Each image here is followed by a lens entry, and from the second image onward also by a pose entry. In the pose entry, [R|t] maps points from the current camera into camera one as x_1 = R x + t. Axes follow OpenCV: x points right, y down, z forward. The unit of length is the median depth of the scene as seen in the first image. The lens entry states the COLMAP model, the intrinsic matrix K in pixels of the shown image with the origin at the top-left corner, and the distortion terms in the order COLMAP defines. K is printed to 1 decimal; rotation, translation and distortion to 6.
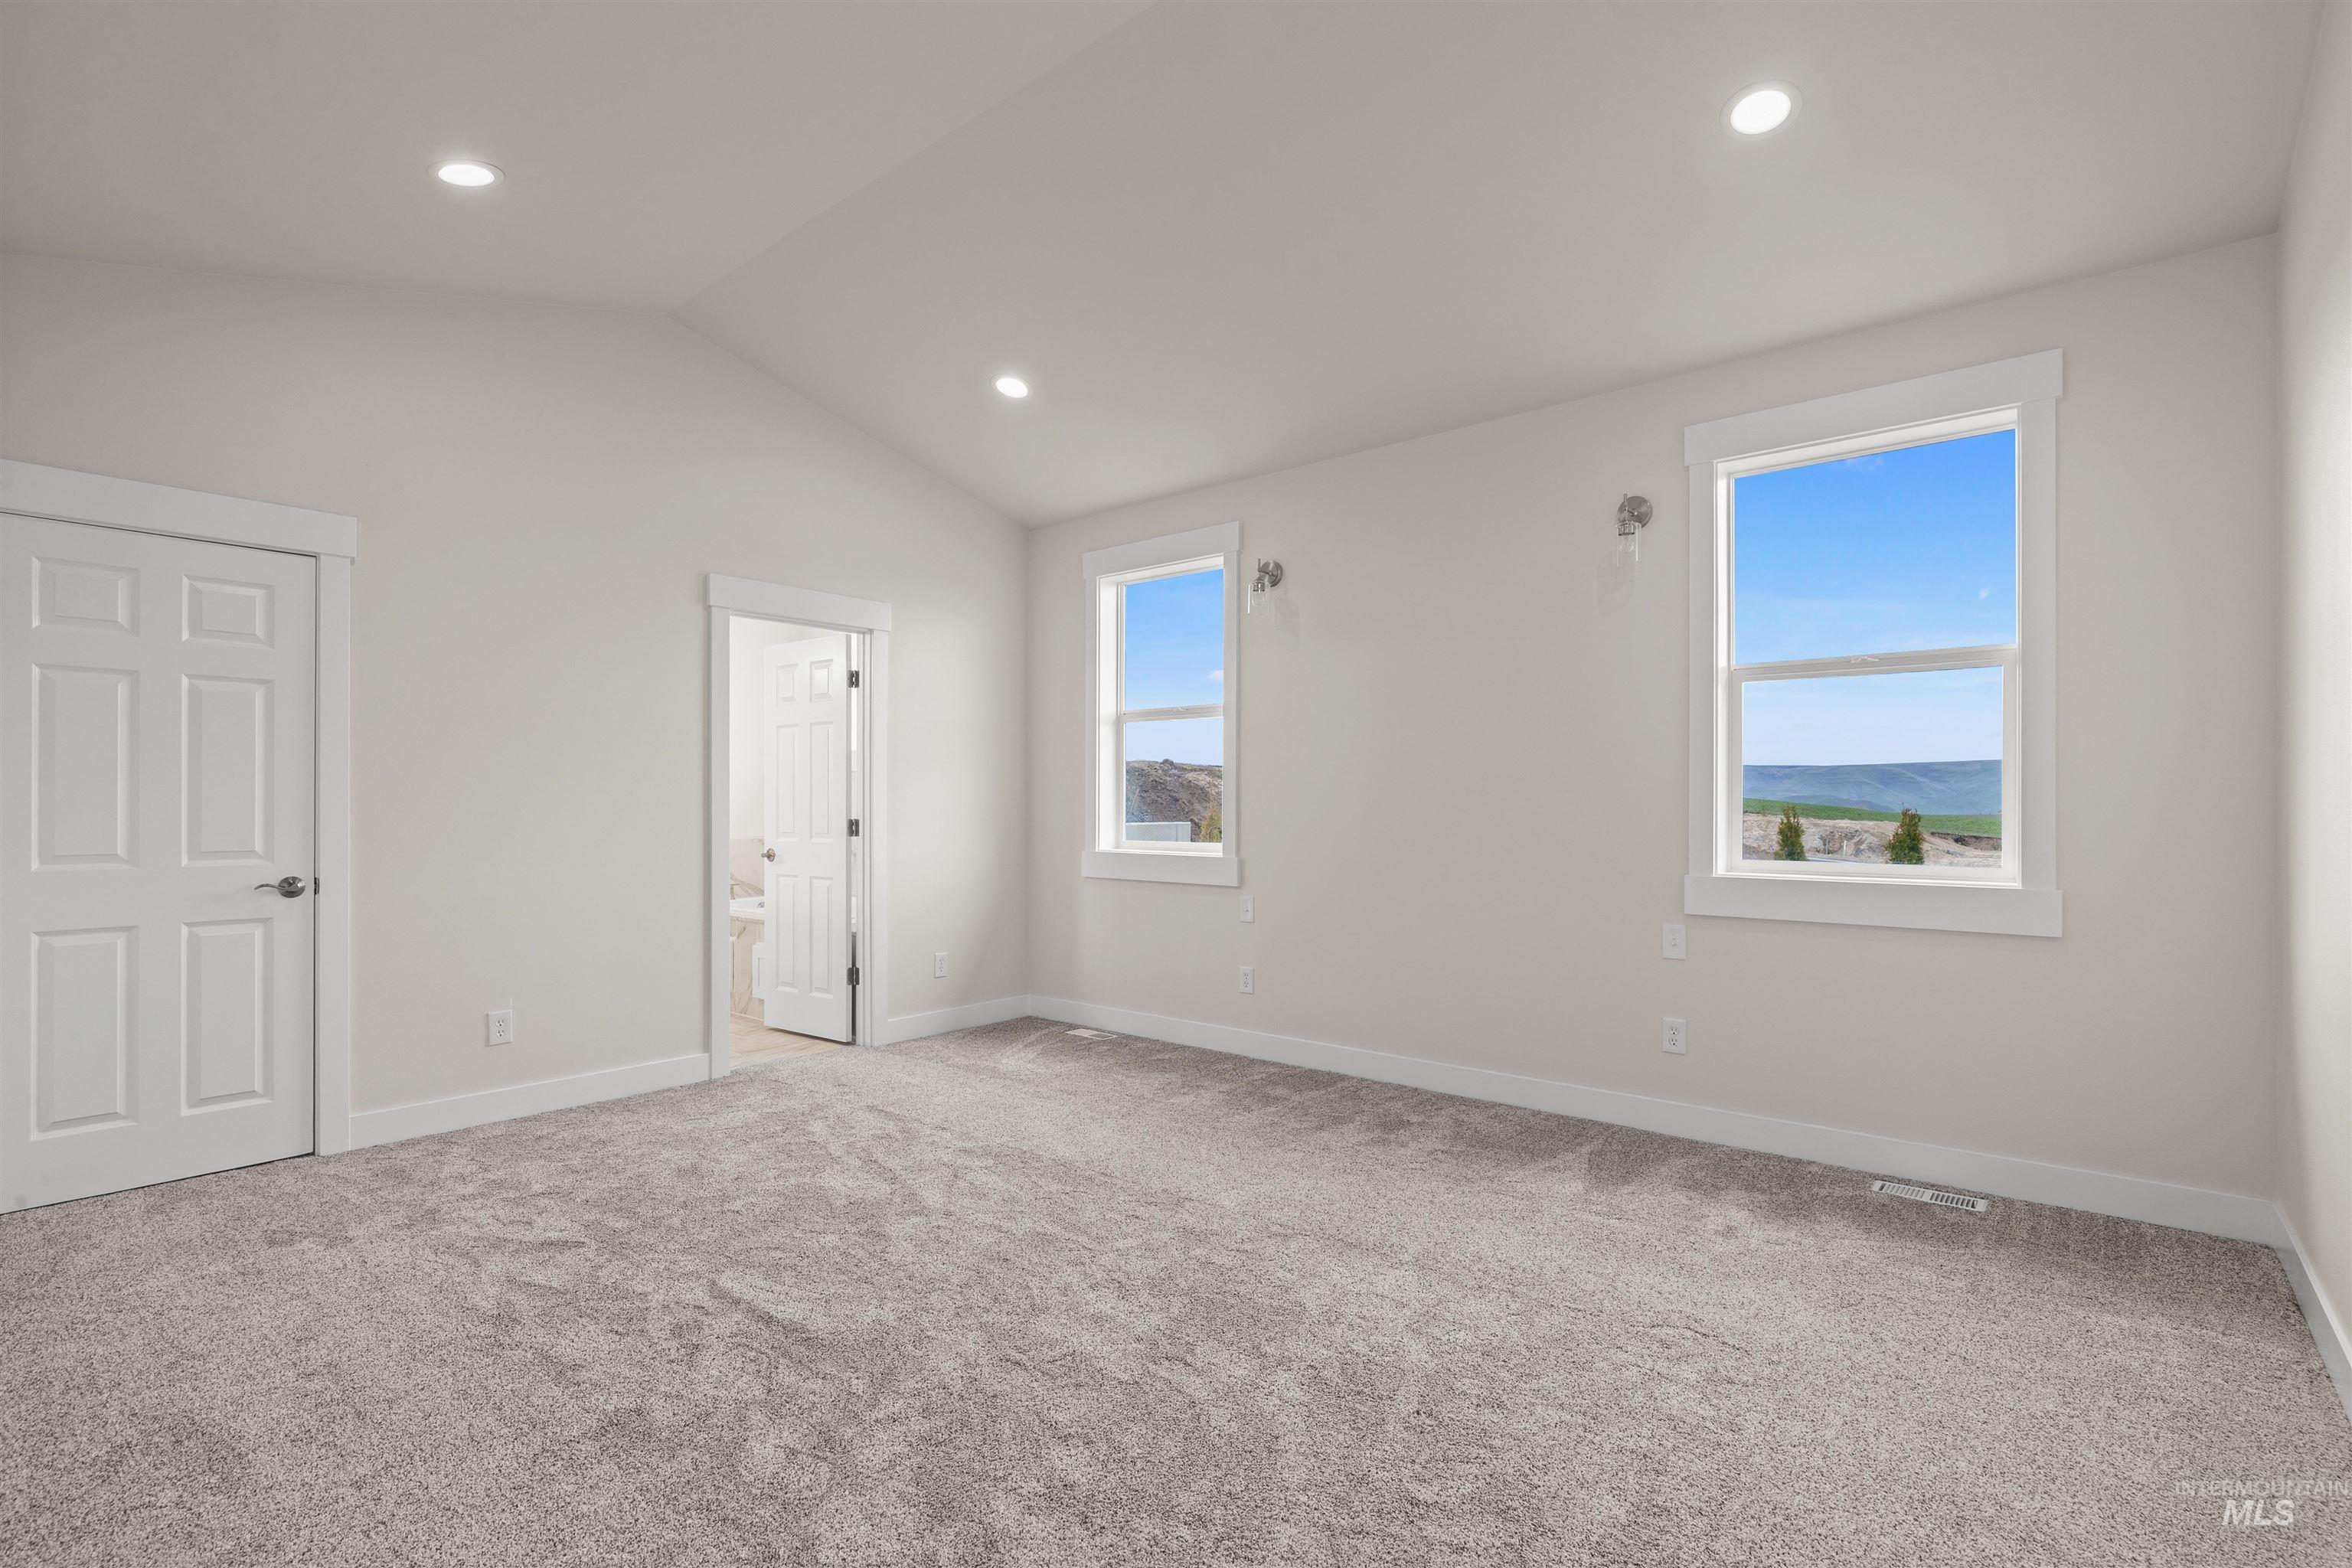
lens RADIAL K [[1090.4, 0, 1179.5], [0, 1090.4, 804.0], [0, 0, 1]] dist [0.000969, 0.000096]
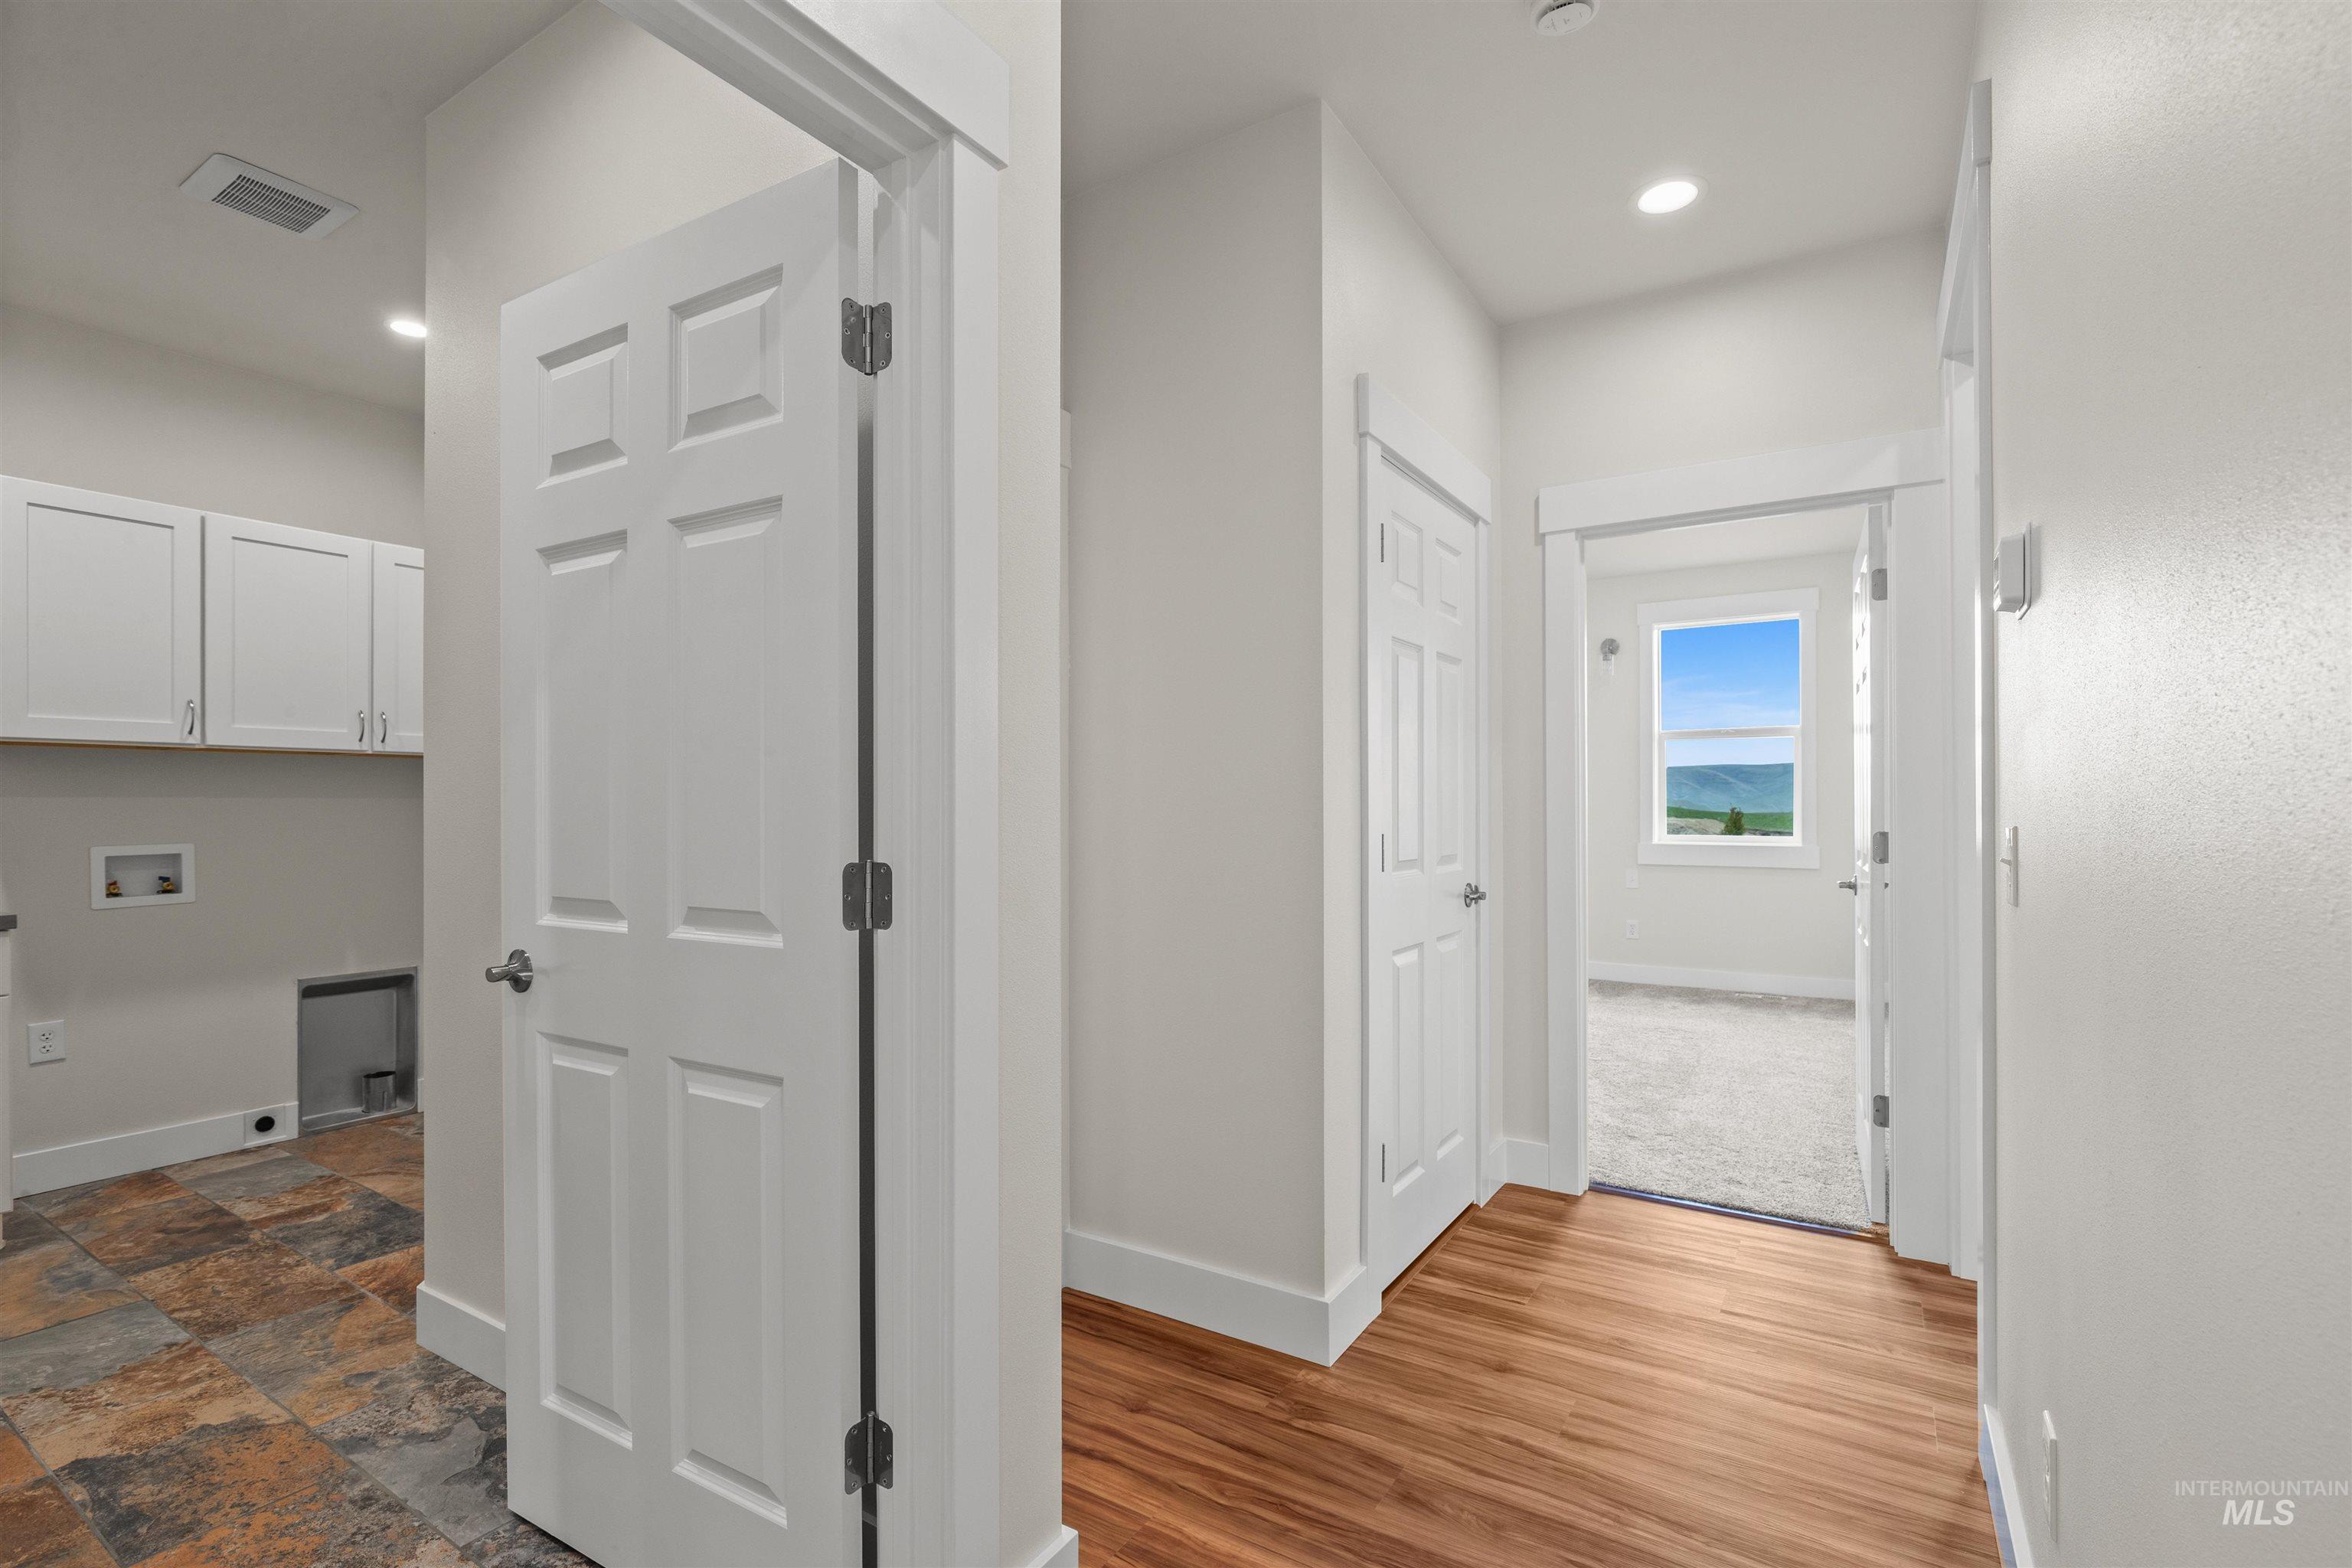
lens RADIAL K [[1090.4, 0, 1173.4], [0, 1090.4, 788.1], [0, 0, 1]] dist [0.000969, 0.000096]
pose [[0.991695, 0.002596, 0.128583, -0.347317], [-0.001570, 0.999966, -0.008077, -0.008194], [-0.128600, 0.007808, 0.991666, -0.461298]]
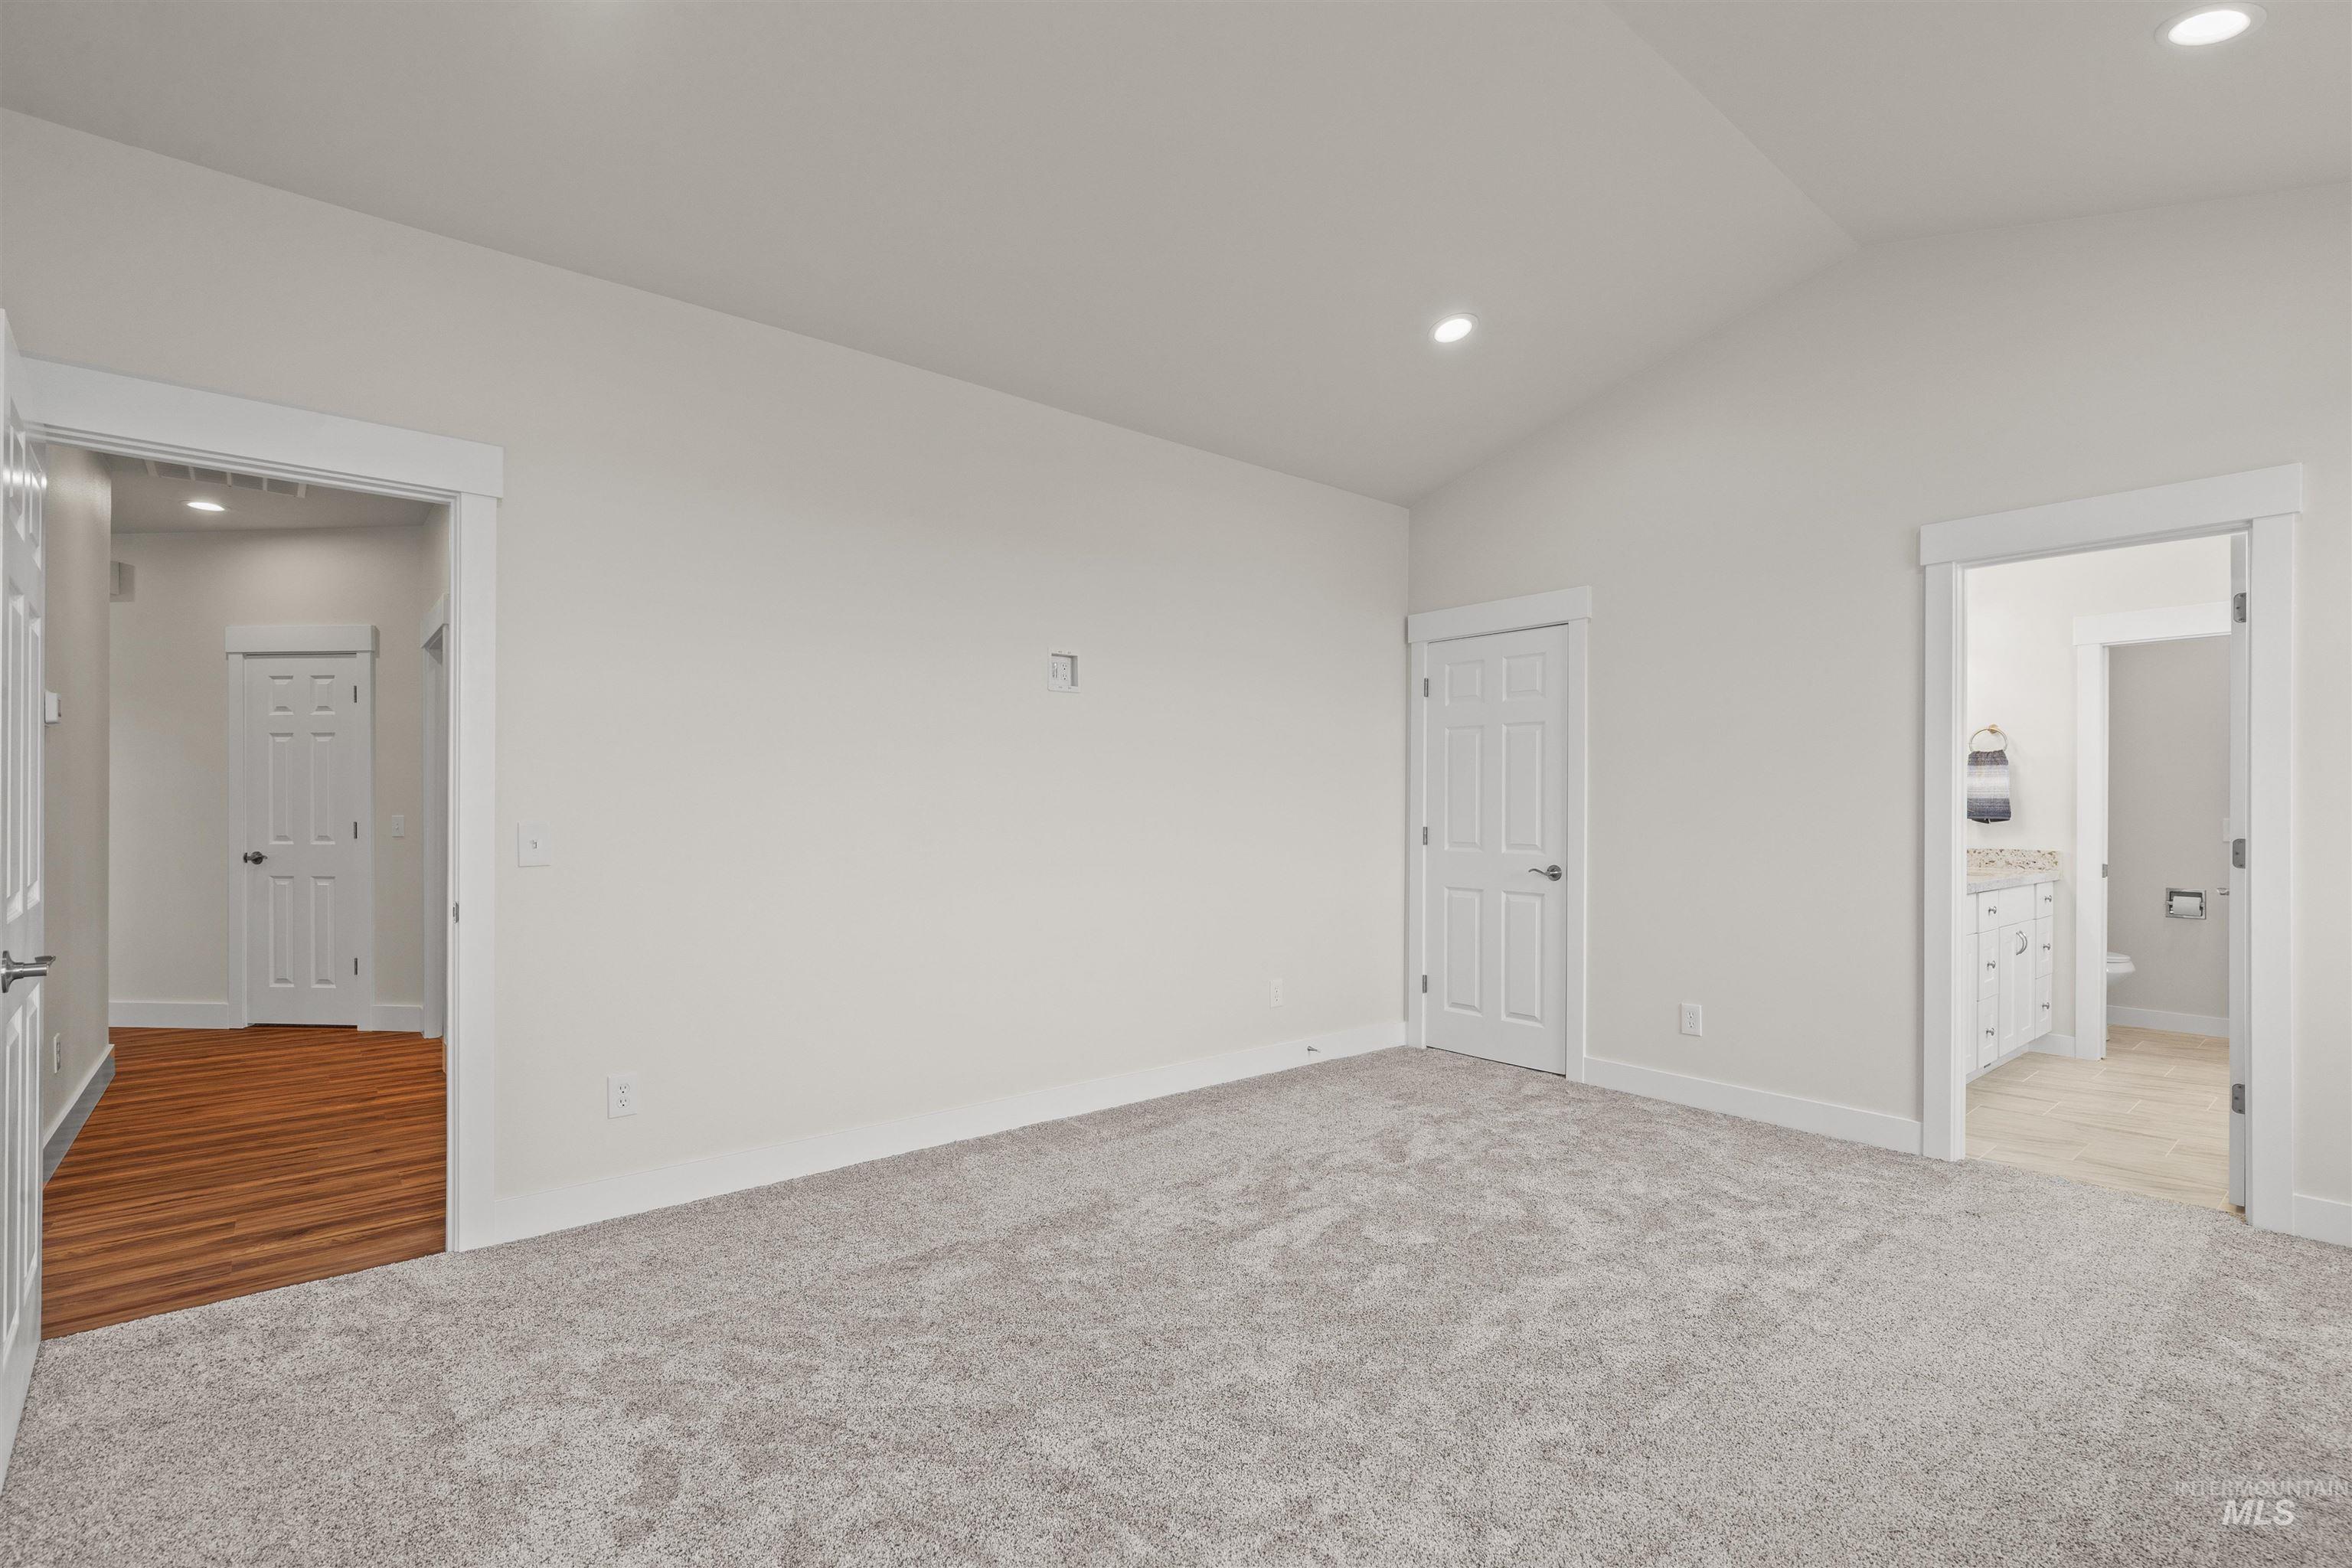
lens RADIAL K [[1090.4, 0, 1164.6], [0, 1090.4, 791.8], [0, 0, 1]] dist [0.000969, 0.000096]
pose [[-0.184194, -0.009455, -0.982845, 0.609563], [0.001586, 0.999950, -0.009917, -0.011318], [0.982889, -0.003385, -0.184169, 0.785175]]
